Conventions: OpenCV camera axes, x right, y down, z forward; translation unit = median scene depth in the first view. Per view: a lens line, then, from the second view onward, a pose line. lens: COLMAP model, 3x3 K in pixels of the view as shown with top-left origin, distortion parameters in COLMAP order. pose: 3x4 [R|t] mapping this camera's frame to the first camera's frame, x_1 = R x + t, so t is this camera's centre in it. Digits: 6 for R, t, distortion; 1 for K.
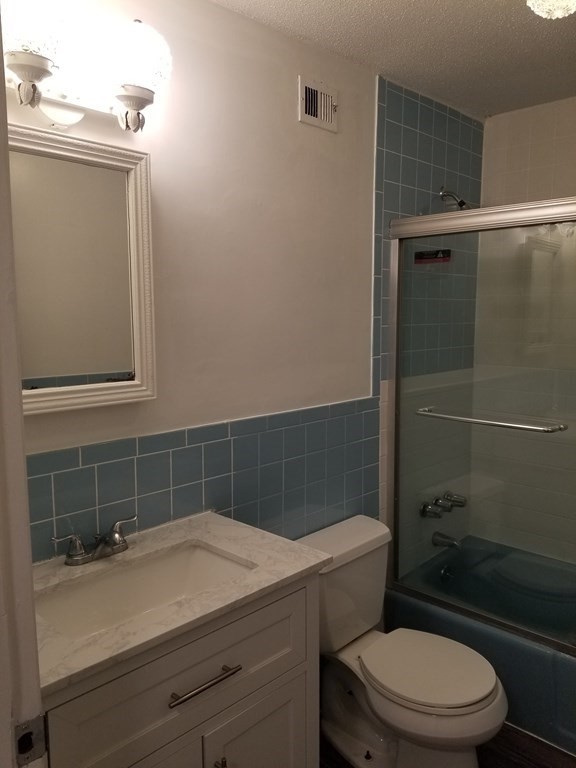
lens RADIAL K [[614.7, 0, 283.9], [0, 614.7, 387.2], [0, 0, 1]] dist [0.062989, -0.103659]
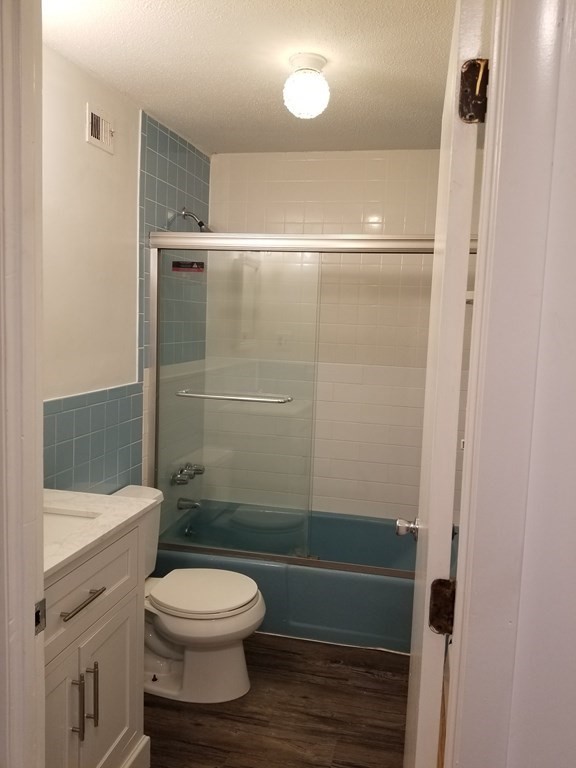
lens RADIAL K [[614.7, 0, 291.2], [0, 614.7, 387.5], [0, 0, 1]] dist [0.062989, -0.103659]
pose [[0.861289, -0.025096, 0.507495, -0.196735], [0.024259, 0.999672, 0.008263, 0.022213], [-0.507536, 0.005194, 0.861615, -0.147830]]
